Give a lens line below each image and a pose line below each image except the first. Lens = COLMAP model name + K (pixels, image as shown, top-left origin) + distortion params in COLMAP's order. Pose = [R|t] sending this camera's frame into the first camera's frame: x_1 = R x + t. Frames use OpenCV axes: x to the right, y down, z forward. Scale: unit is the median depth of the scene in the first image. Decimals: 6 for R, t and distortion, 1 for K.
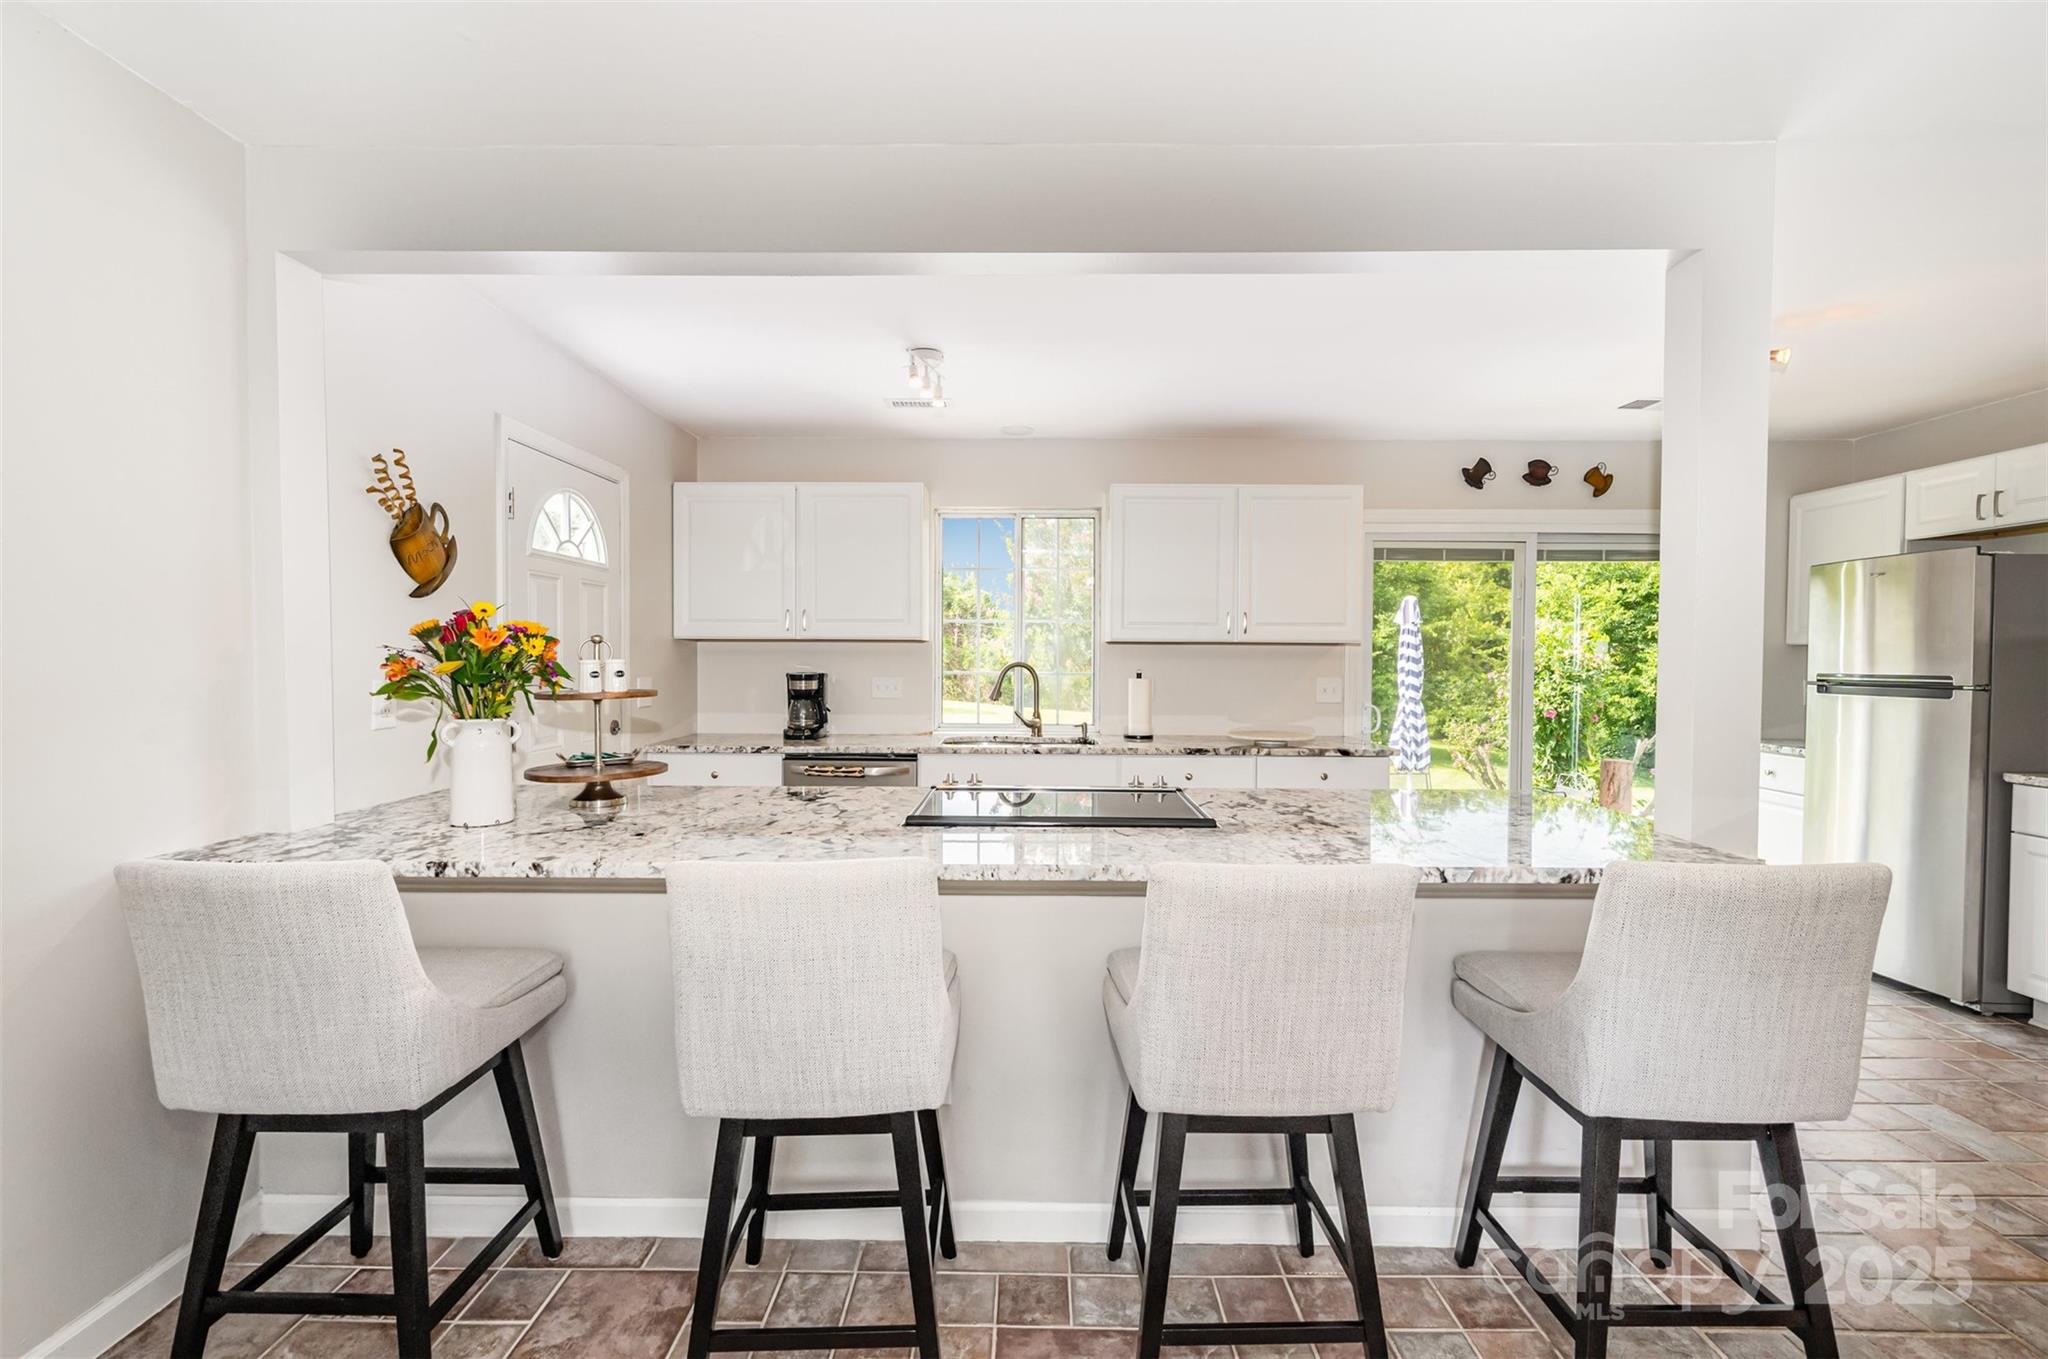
lens RADIAL K [[902.1, 0, 1023.7], [0, 902.1, 677.2], [0, 0, 1]] dist [0.002016, -0.000122]
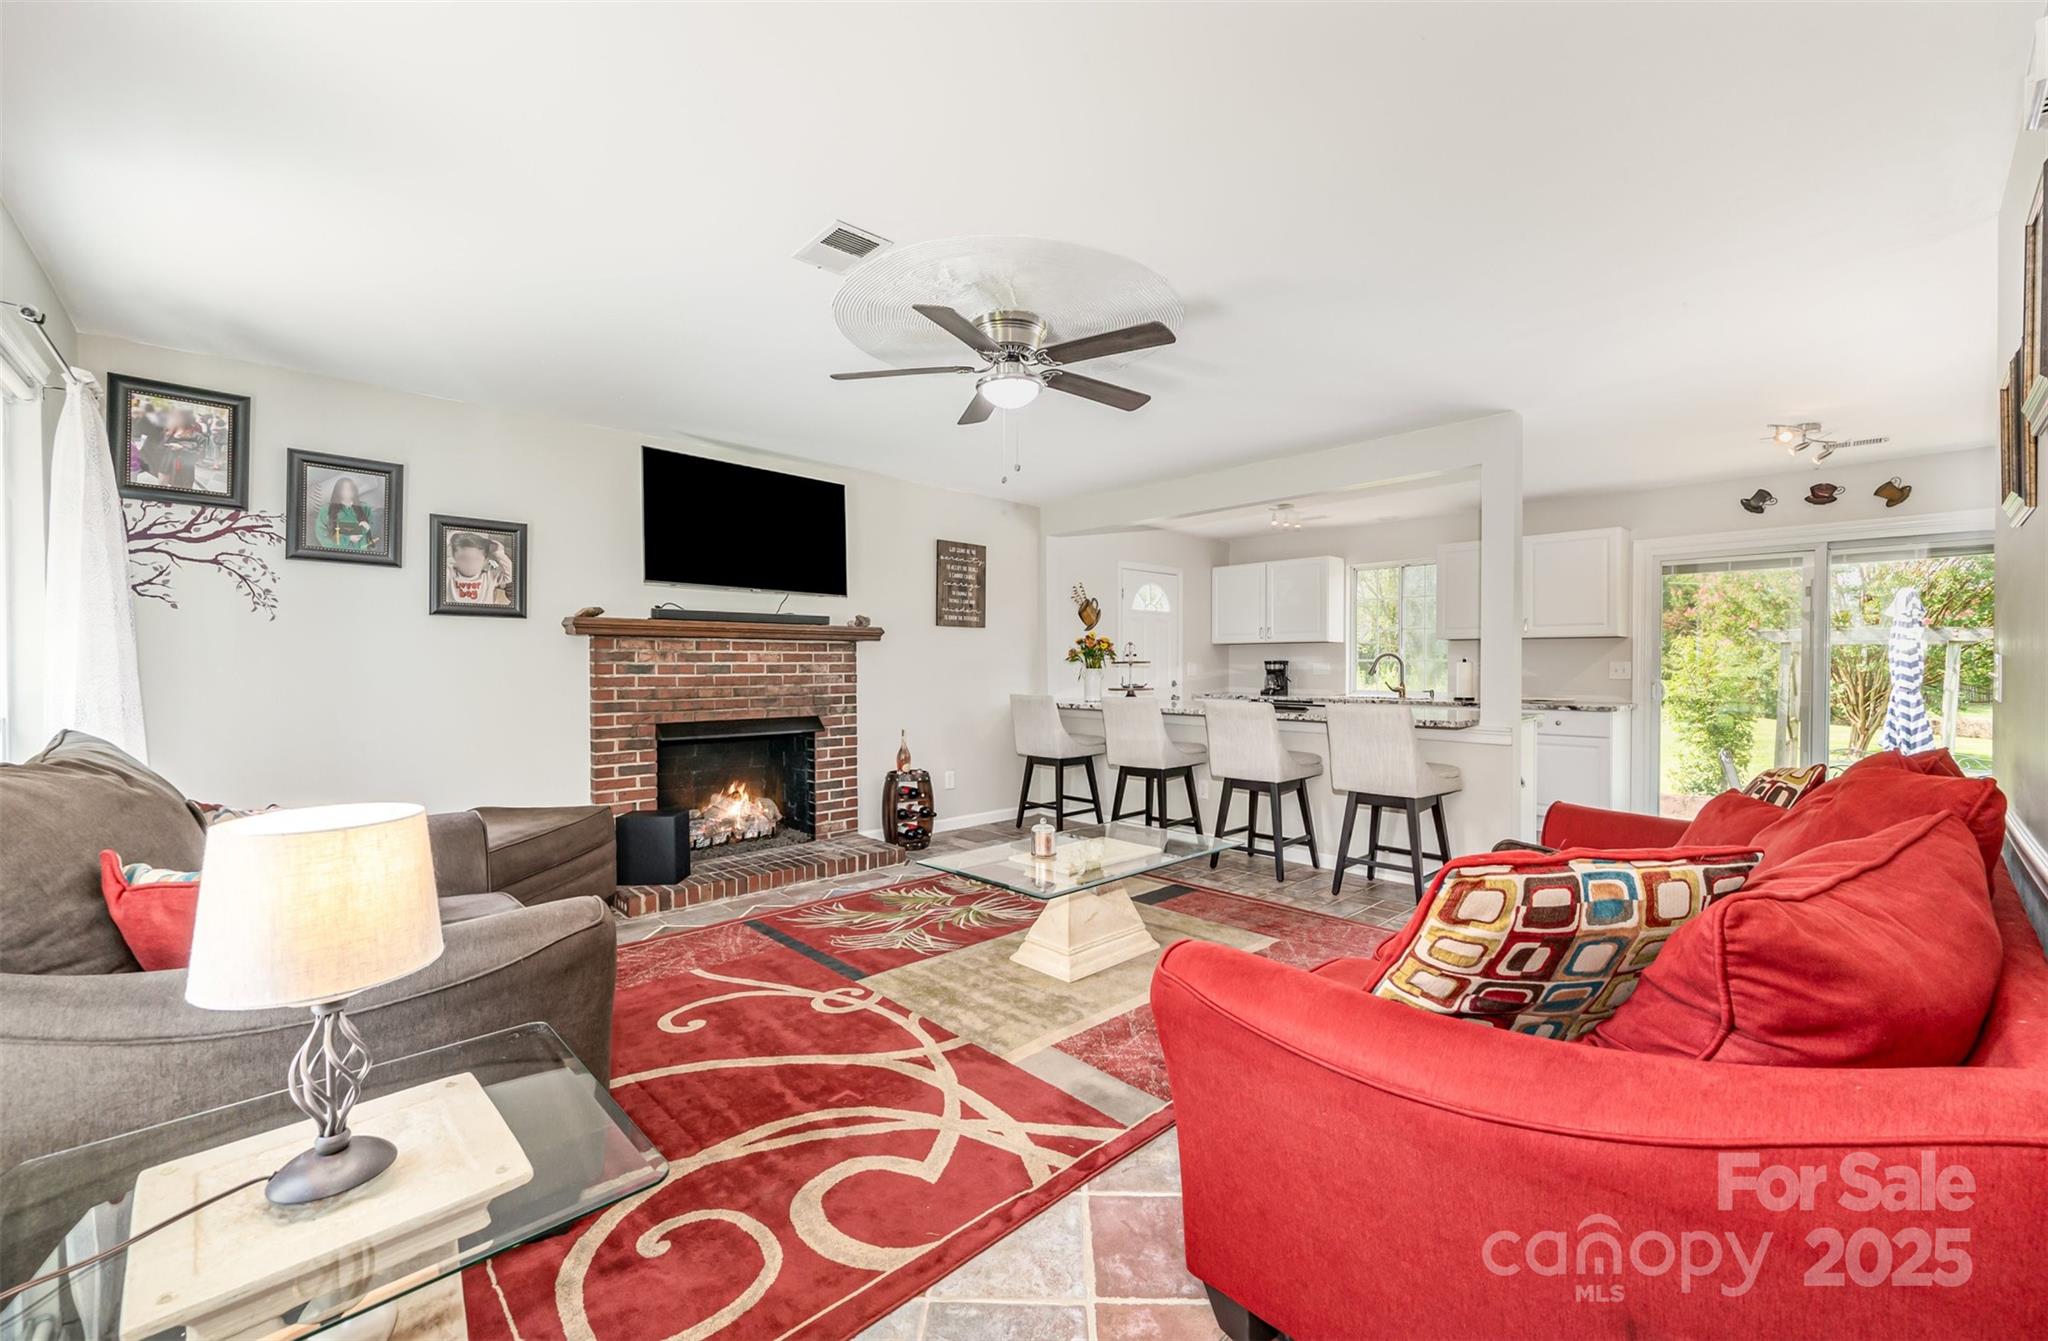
lens RADIAL K [[815.0, 0, 1031.6], [0, 815.0, 667.6], [0, 0, 1]] dist [-0.003113, 0.000015]
pose [[0.692854, -0.001456, -0.721077, 0.652788], [-0.013123, 0.999807, -0.014628, 0.043142], [0.720959, 0.019598, 0.692701, -0.567973]]
